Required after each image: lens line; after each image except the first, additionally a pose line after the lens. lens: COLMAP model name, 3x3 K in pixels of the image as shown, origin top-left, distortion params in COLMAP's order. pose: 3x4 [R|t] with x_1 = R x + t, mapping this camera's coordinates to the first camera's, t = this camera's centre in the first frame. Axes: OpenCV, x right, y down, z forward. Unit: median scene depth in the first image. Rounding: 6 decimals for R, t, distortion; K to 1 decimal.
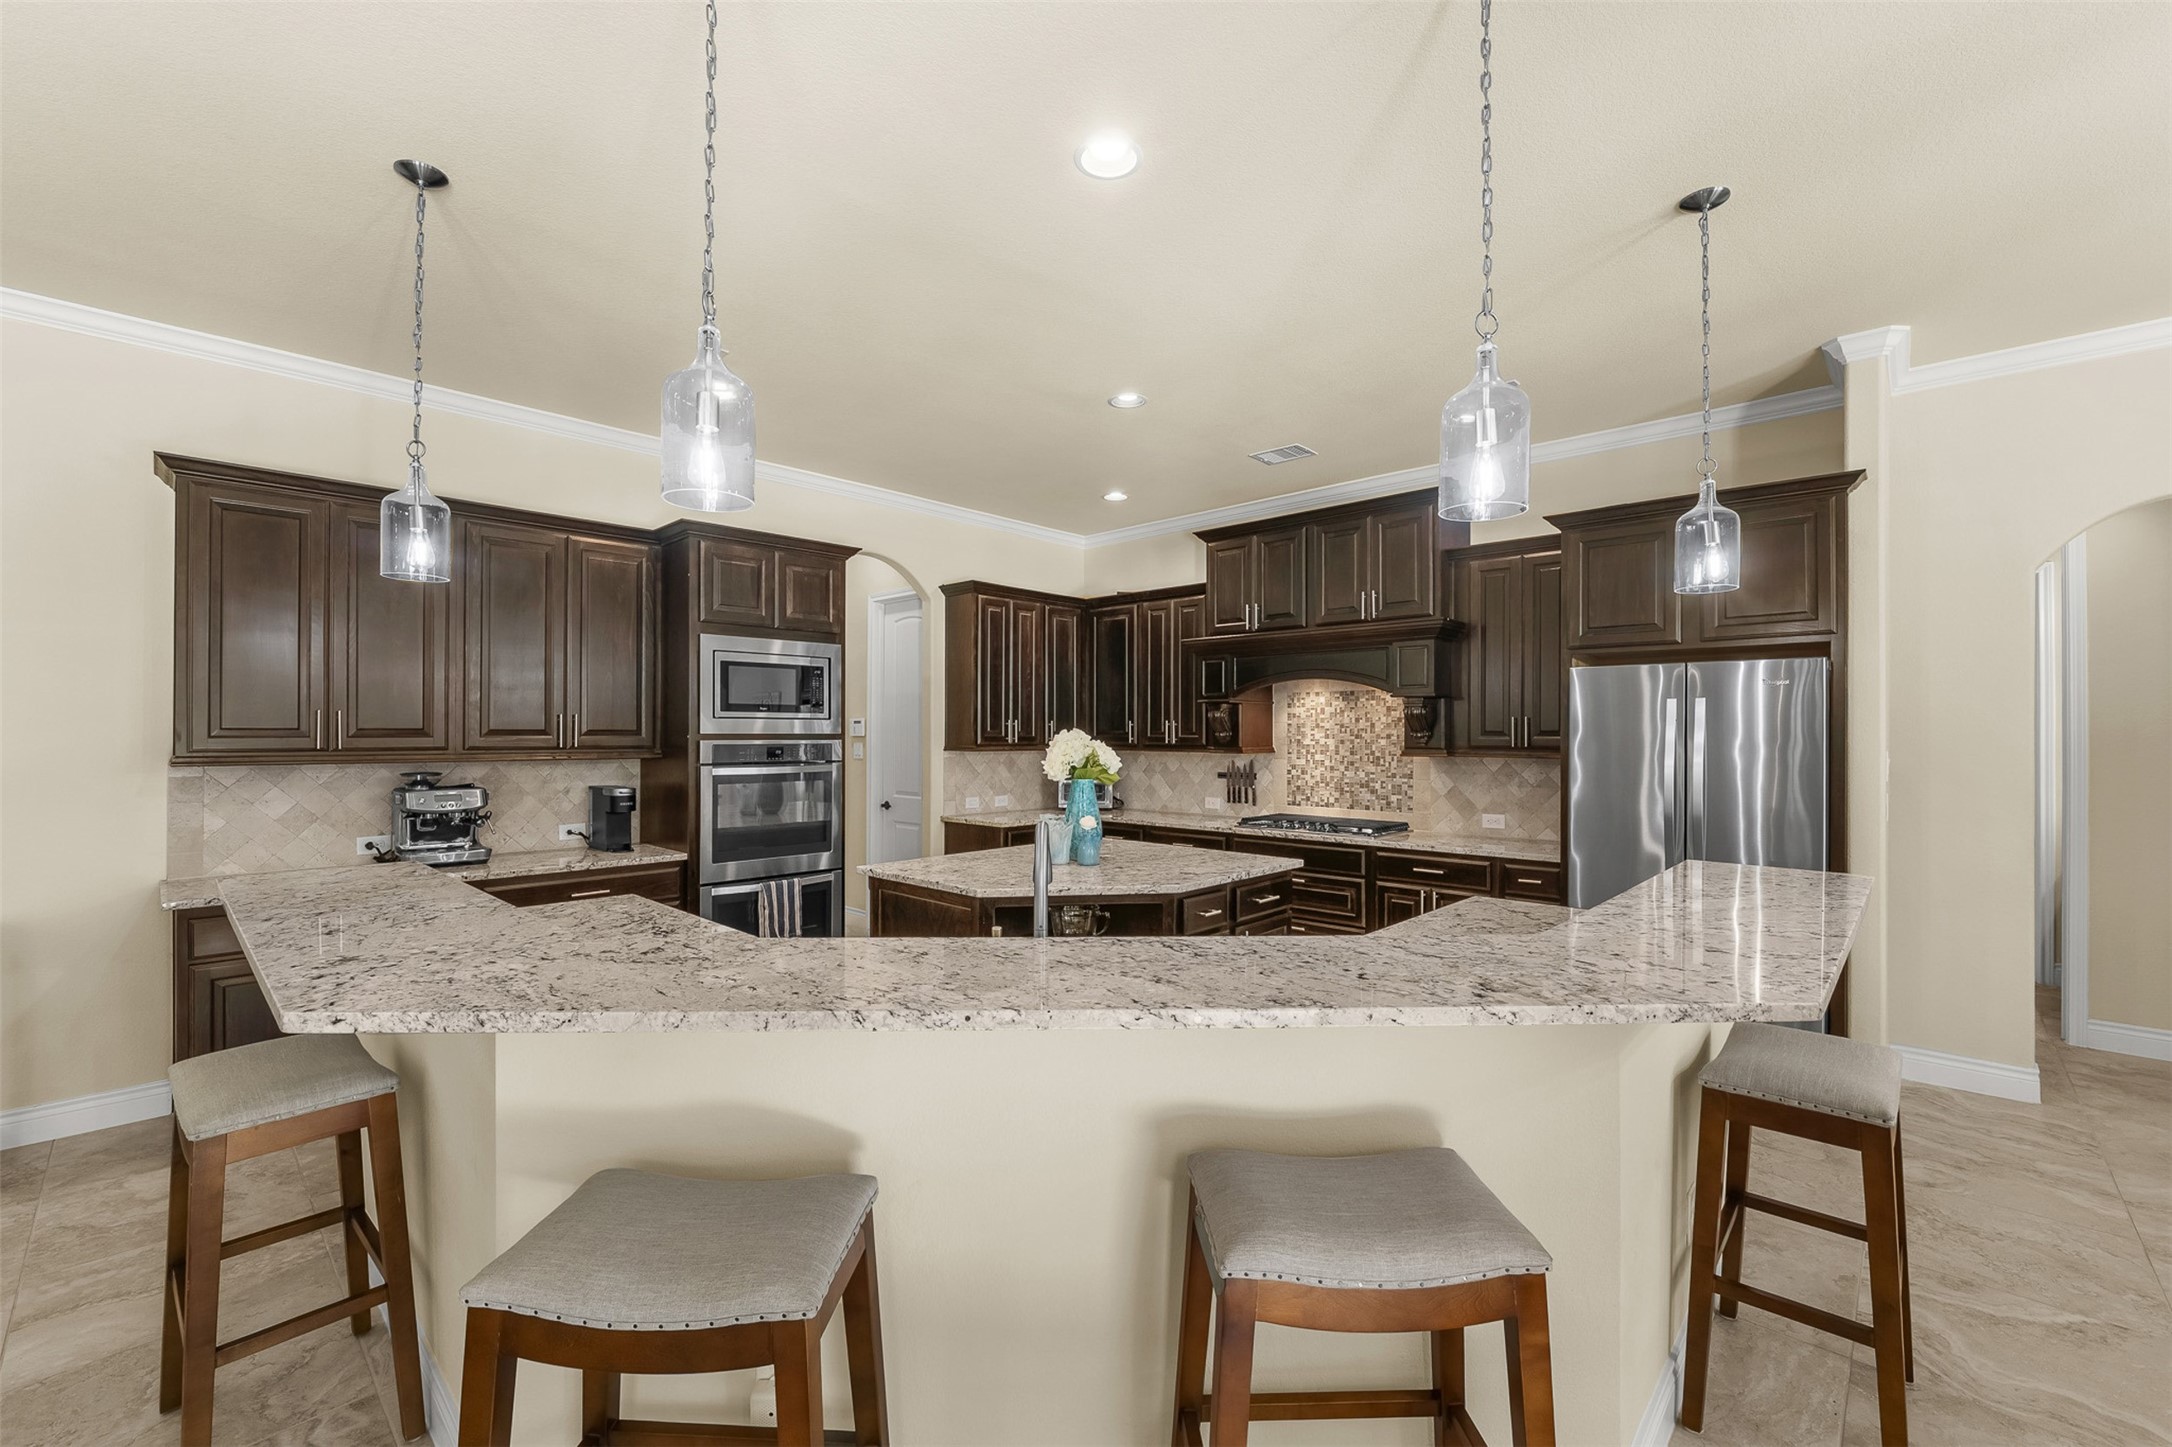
lens RADIAL K [[897.2, 0, 1095.4], [0, 897.2, 730.0], [0, 0, 1]] dist [-0.011932, 0.000332]
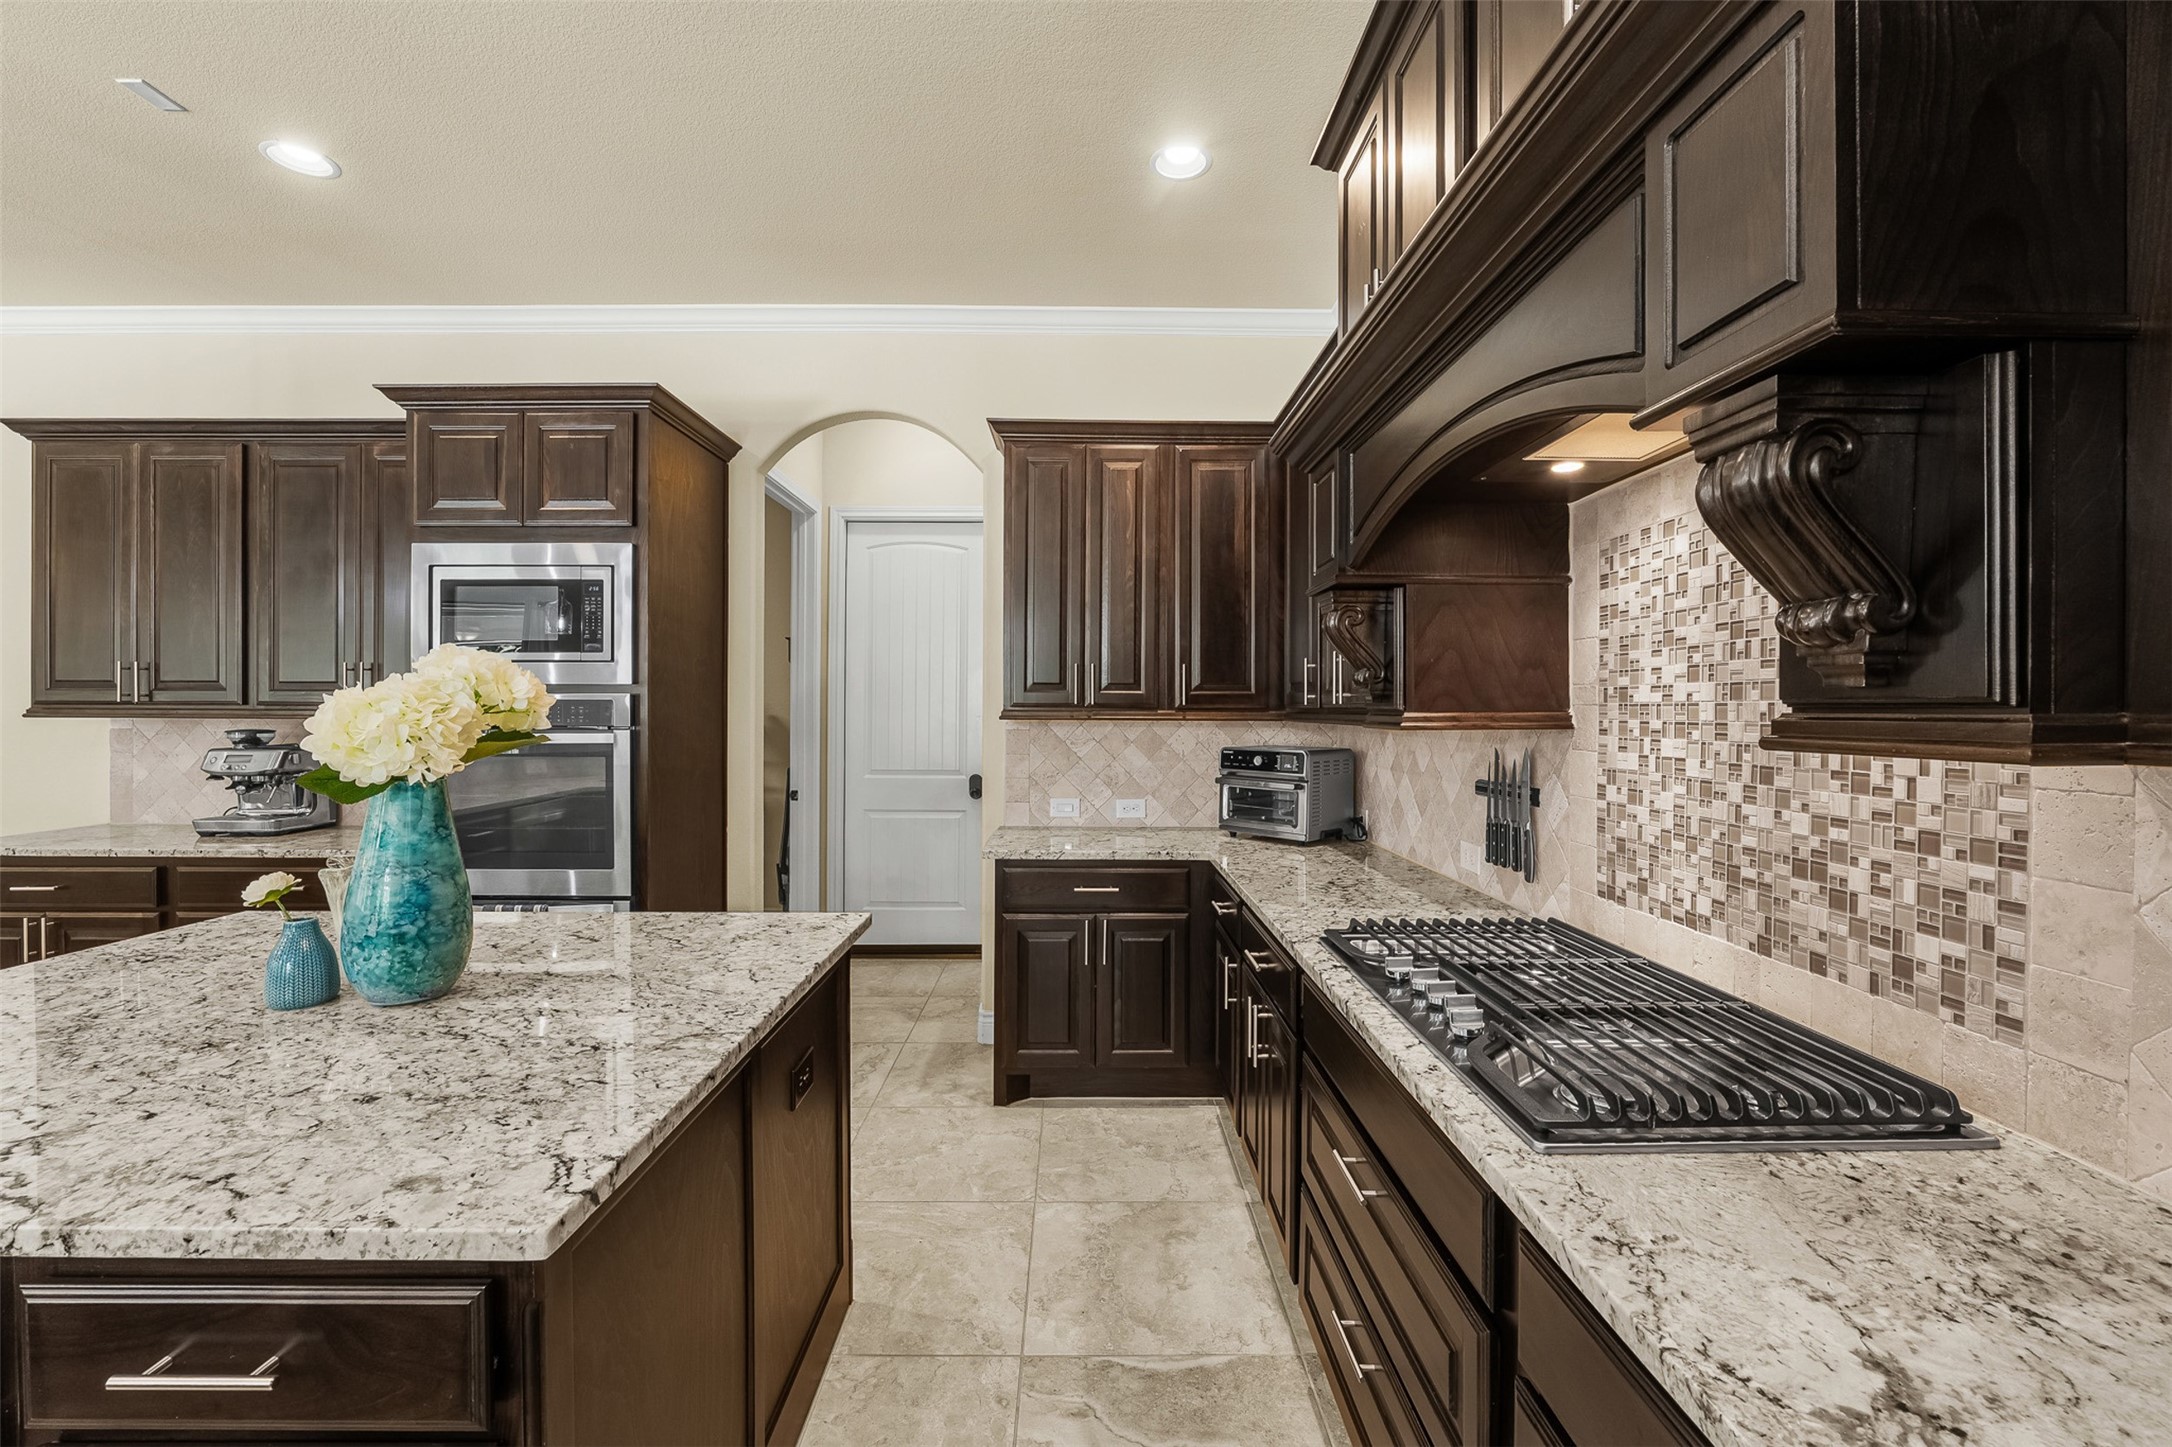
lens RADIAL K [[897.2, 0, 1086.4], [0, 897.2, 711.6], [0, 0, 1]] dist [-0.011932, 0.000332]
pose [[0.687937, 0.001447, -0.725769, 0.345565], [0.000088, 0.999998, 0.002078, 0.019488], [0.725770, -0.001493, 0.687935, 0.705286]]
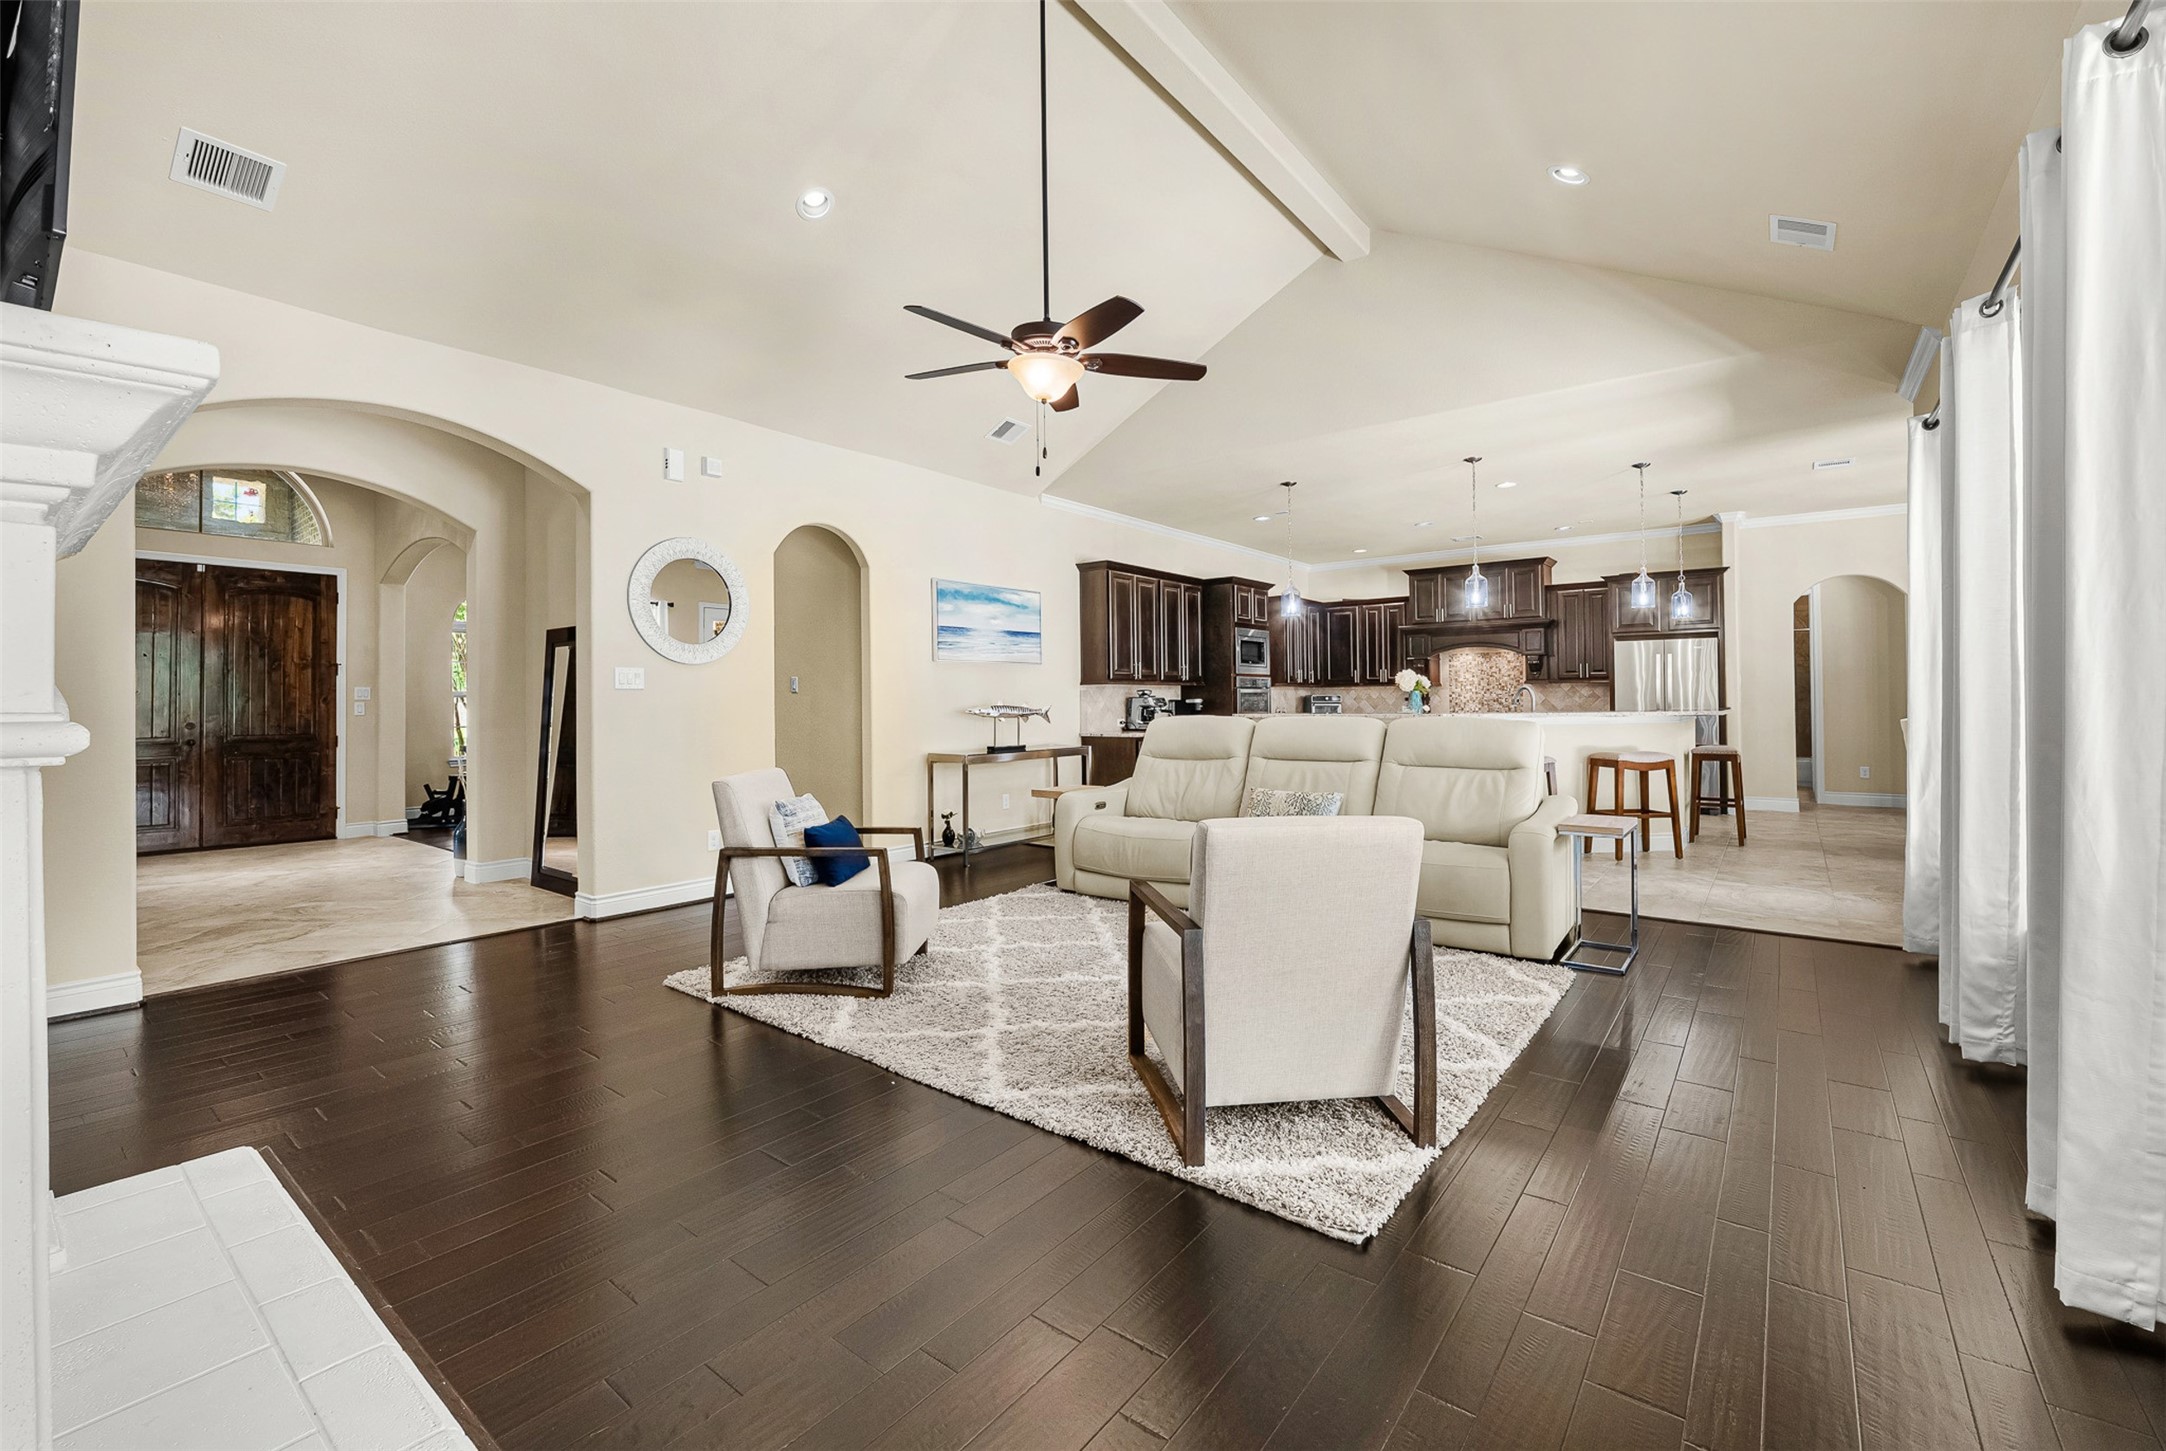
lens RADIAL K [[894.7, 0, 1091.3], [0, 894.7, 679.1], [0, 0, 1]] dist [-0.011932, 0.000332]
pose [[0.996030, -0.005881, 0.088824, -0.770129], [0.007339, 0.999844, -0.016096, 0.040578], [-0.088715, 0.016684, 0.995917, -0.889403]]
